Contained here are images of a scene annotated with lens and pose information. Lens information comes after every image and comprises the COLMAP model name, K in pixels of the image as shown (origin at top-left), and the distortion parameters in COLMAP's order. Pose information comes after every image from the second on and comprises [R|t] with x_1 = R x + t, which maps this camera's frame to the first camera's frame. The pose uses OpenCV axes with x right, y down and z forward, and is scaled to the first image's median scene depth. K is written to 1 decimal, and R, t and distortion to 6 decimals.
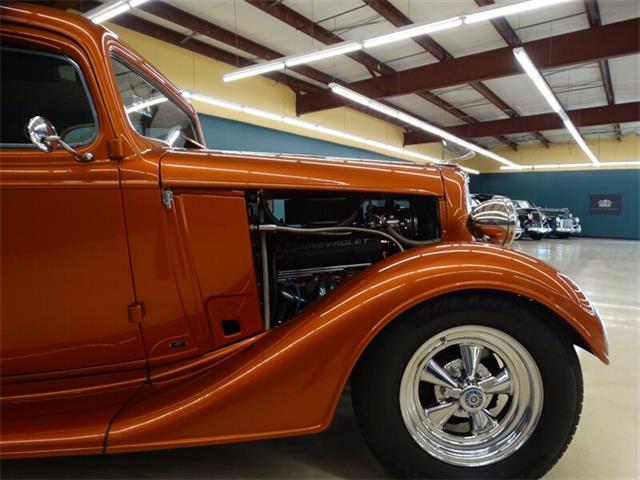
lens RADIAL K [[471.9, 0, 320.0], [0, 471.9, 240.0], [0, 0, 1]] dist [0.000179, 0.032538]
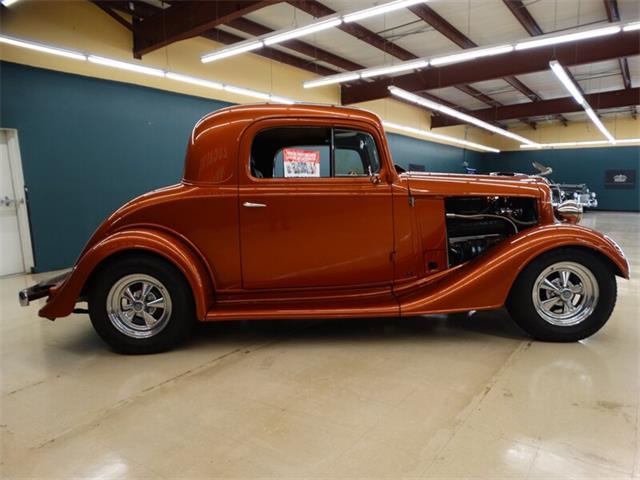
lens RADIAL K [[468.7, 0, 295.7], [0, 468.7, 233.8], [0, 0, 1]] dist [-0.000891, -0.000536]
pose [[0.998242, -0.002003, -0.059237, -0.131638], [0.004660, 0.998987, 0.044754, -0.008605], [0.059088, -0.044951, 0.997240, -0.202616]]
